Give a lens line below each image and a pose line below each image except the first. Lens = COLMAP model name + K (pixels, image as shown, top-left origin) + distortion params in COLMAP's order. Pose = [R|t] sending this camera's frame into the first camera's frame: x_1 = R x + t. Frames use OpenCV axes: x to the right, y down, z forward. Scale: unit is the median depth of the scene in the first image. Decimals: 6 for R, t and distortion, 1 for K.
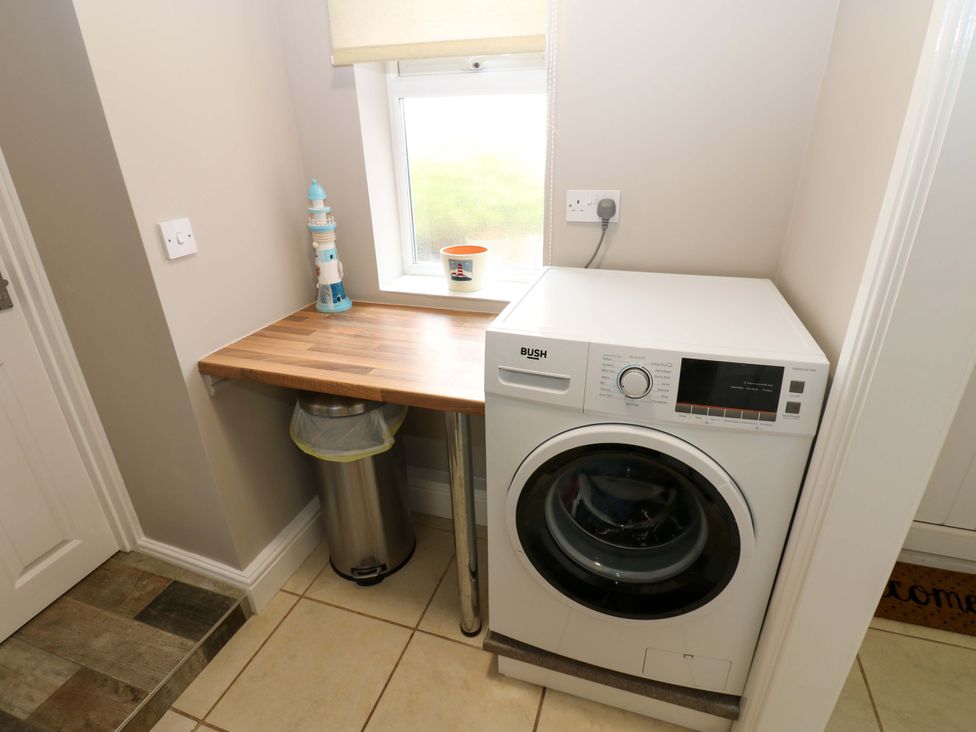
lens RADIAL K [[501.8, 0, 486.9], [0, 501.8, 371.8], [0, 0, 1]] dist [-0.023142, -0.002295]
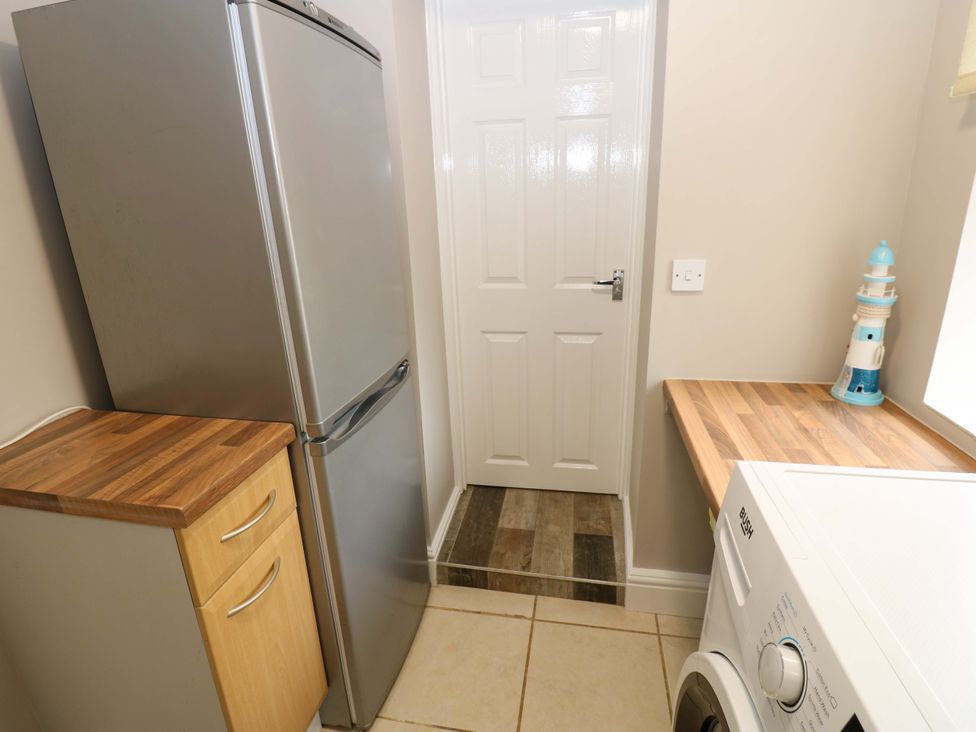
lens RADIAL K [[501.8, 0, 490.2], [0, 501.8, 368.1], [0, 0, 1]] dist [-0.023142, -0.002295]
pose [[0.130115, 0.336346, -0.932707, 0.367734], [-0.399787, 0.878640, 0.261078, -0.157145], [0.907326, 0.338914, 0.248791, 0.292838]]
